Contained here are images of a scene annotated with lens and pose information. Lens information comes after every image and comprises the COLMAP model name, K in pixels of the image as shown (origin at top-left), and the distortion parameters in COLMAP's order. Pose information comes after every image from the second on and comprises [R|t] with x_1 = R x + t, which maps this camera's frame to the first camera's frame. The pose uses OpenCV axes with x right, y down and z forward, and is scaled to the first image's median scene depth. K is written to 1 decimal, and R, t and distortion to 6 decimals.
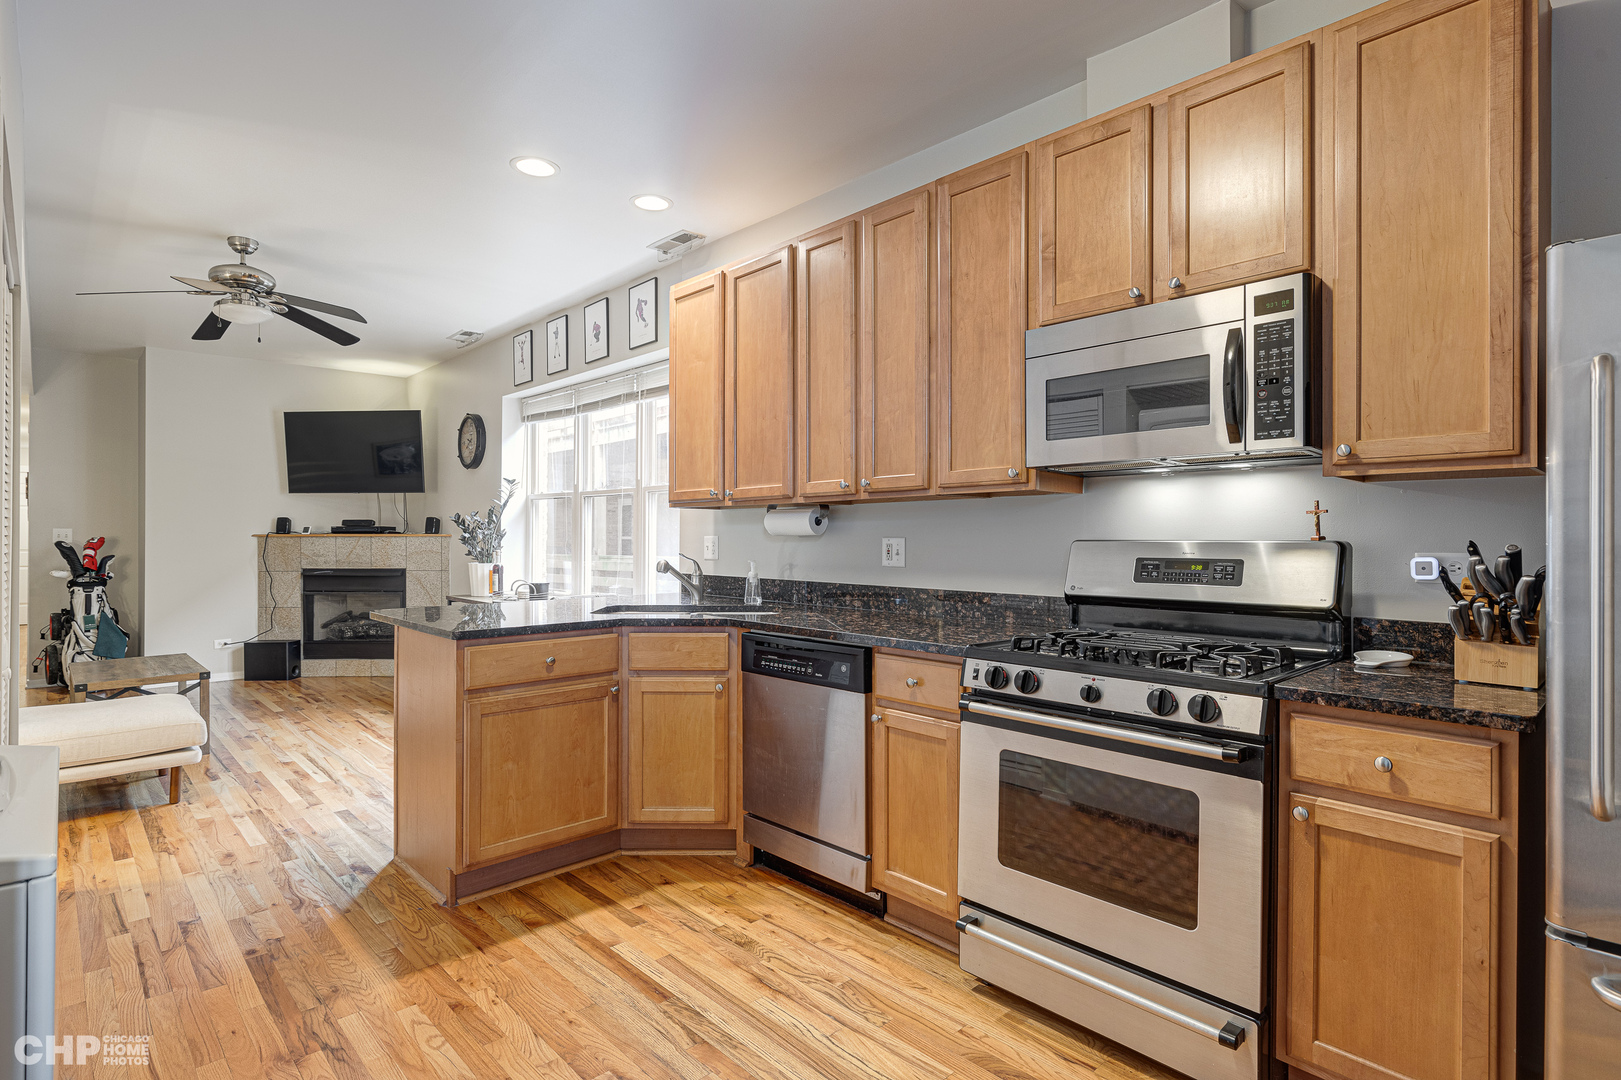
lens RADIAL K [[820.4, 0, 809.5], [0, 820.4, 535.7], [0, 0, 1]] dist [0.003870, -0.000519]
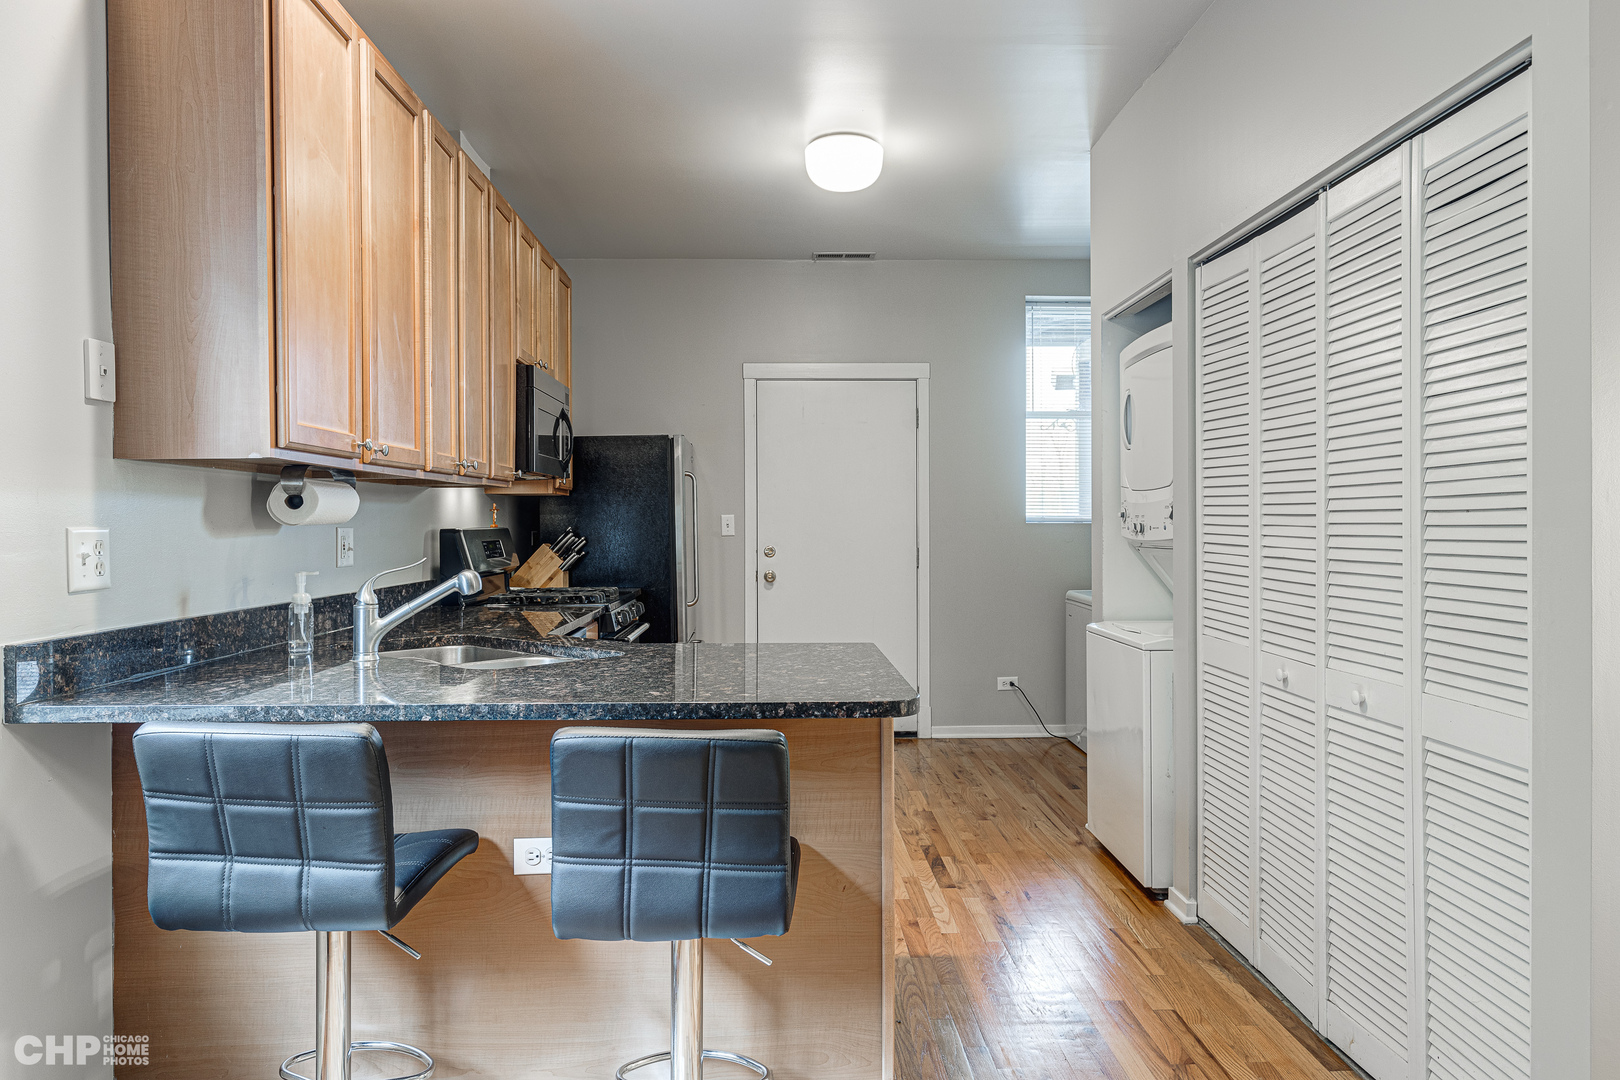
lens RADIAL K [[1081.4, 0, 798.7], [0, 1081.4, 540.4], [0, 0, 1]] dist [0.007067, 0.000228]
pose [[-0.744237, -0.008573, 0.667860, -0.450042], [0.001461, 0.999894, 0.014463, 0.000238], [-0.667914, 0.011740, -0.744146, 0.759181]]
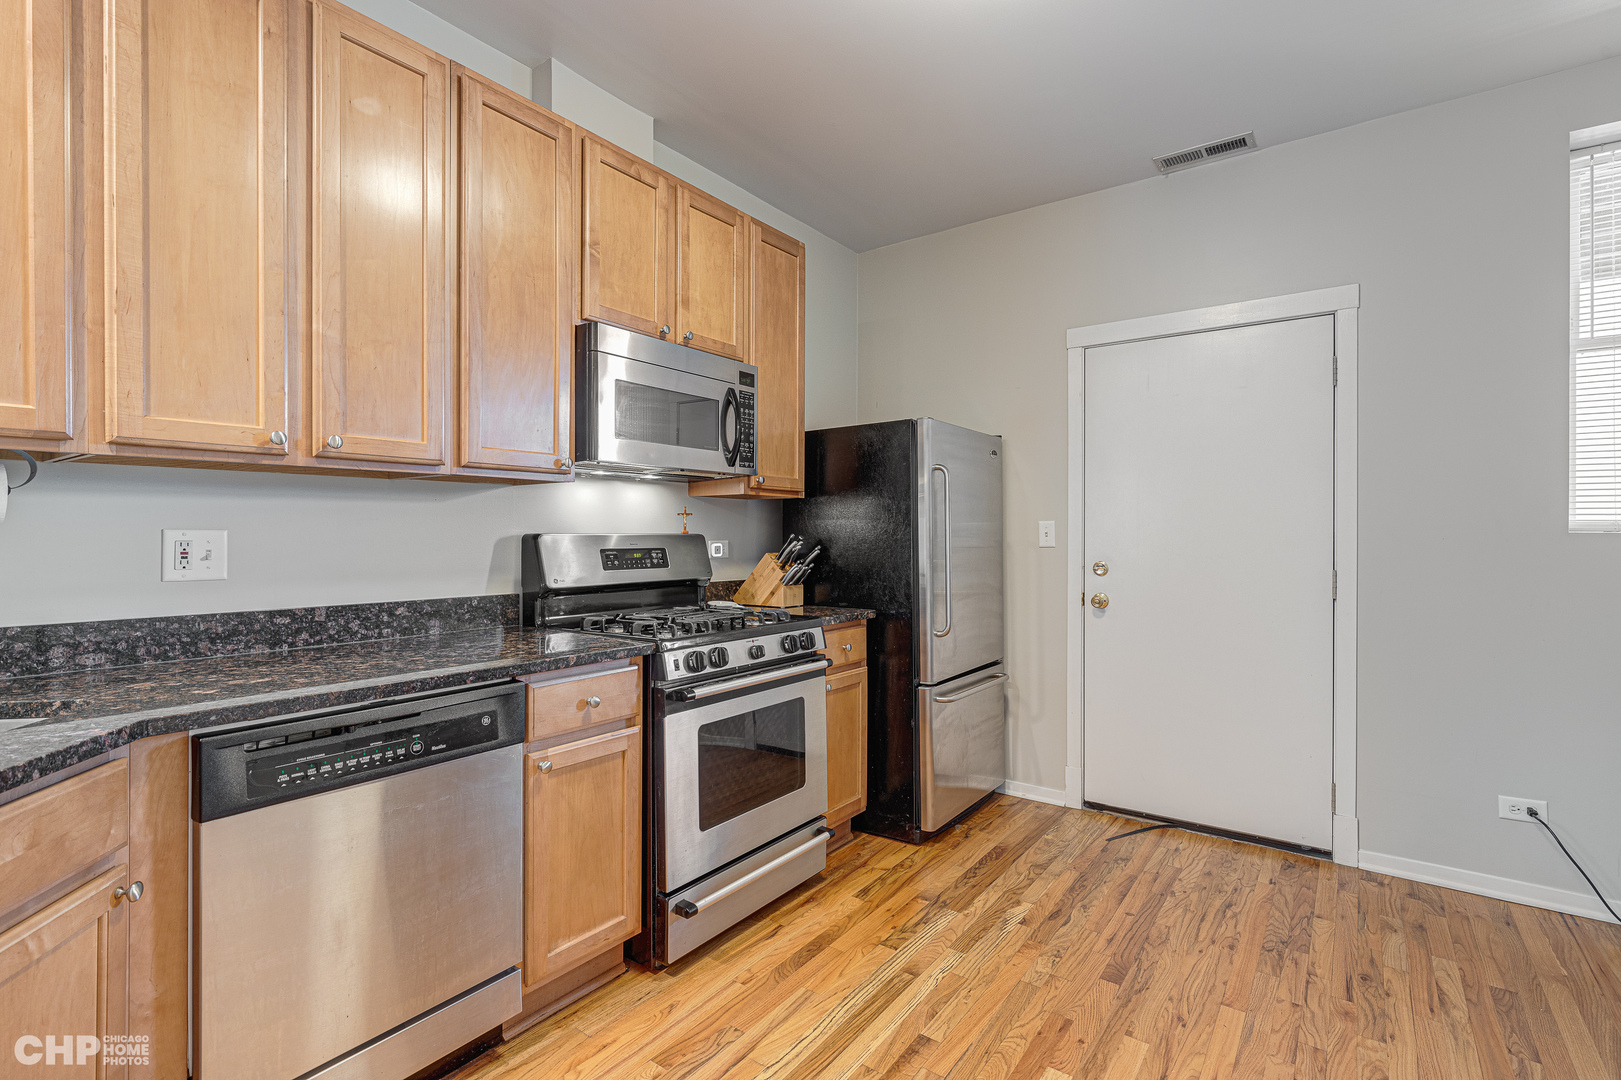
lens RADIAL K [[755.8, 0, 807.2], [0, 755.8, 535.4], [0, 0, 1]] dist [-0.000700, 0.000347]
pose [[-0.182515, -0.002362, 0.983200, -0.260087], [-0.004731, 0.999988, 0.001524, 0.001794], [-0.983192, -0.004373, -0.182524, 0.350682]]
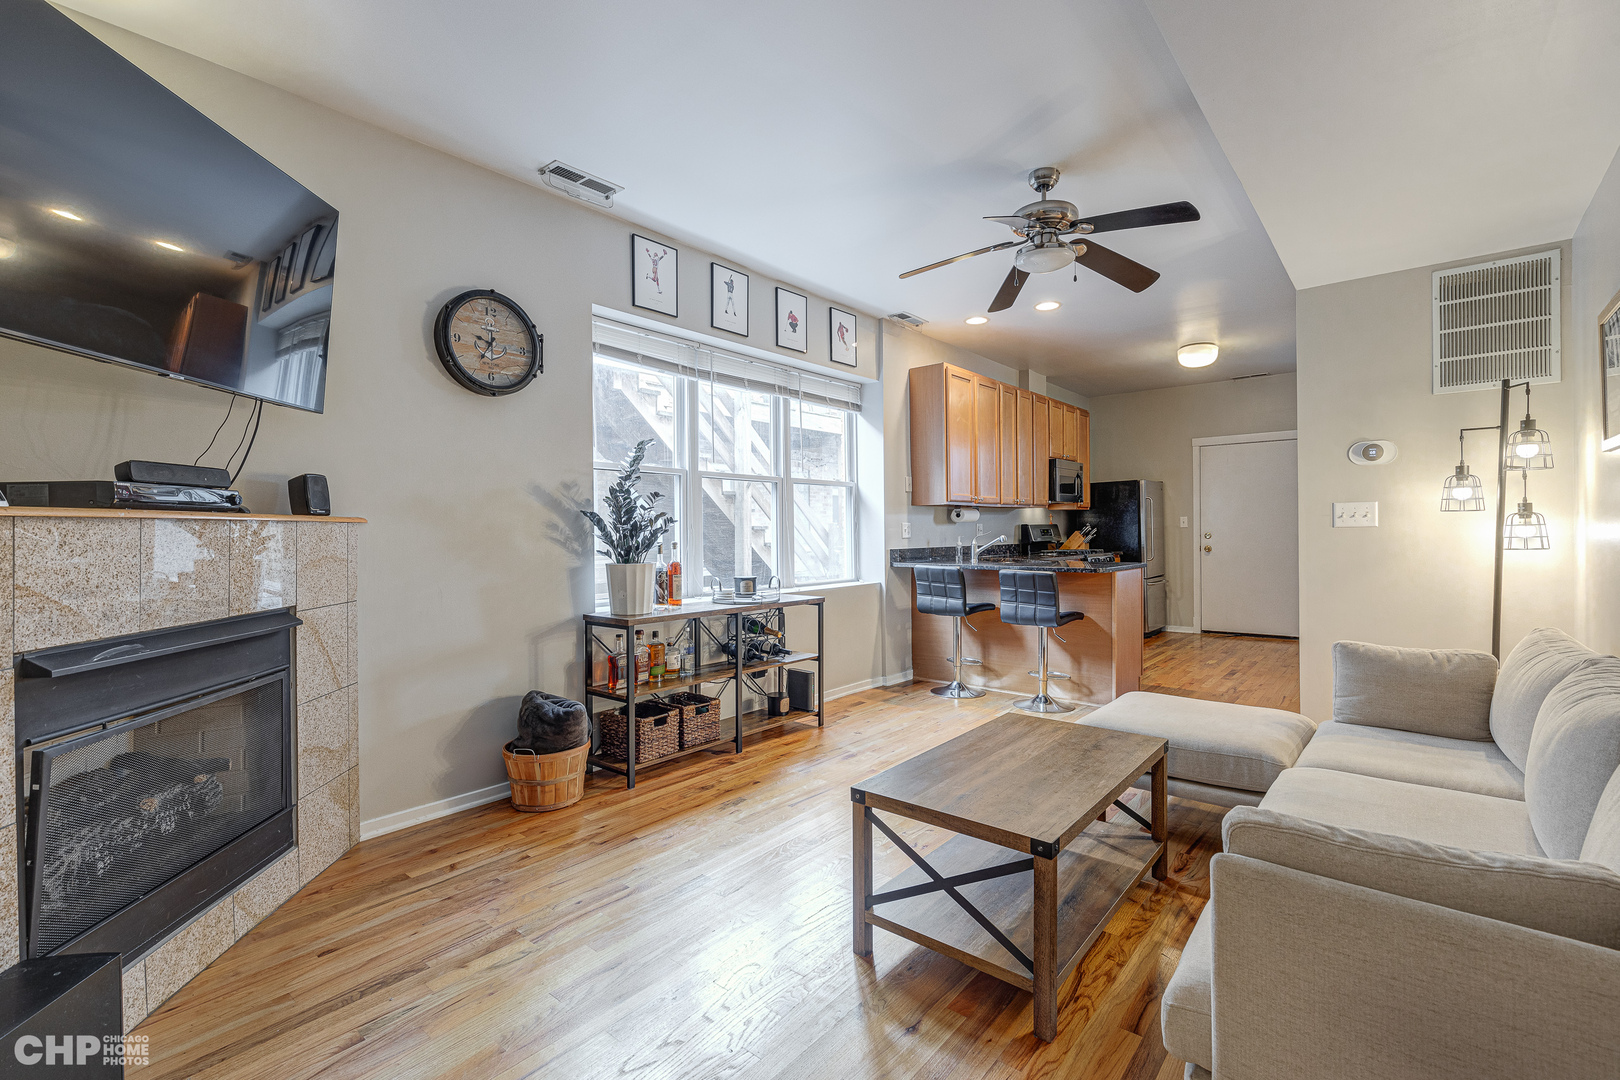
lens RADIAL K [[724.4, 0, 808.6], [0, 724.4, 535.6], [0, 0, 1]] dist [0.009985, -0.001473]
pose [[-0.120274, -0.007074, 0.992716, -0.935683], [0.009381, 0.999922, 0.008262, 0.007727], [-0.992696, 0.010307, -0.120198, 0.883785]]
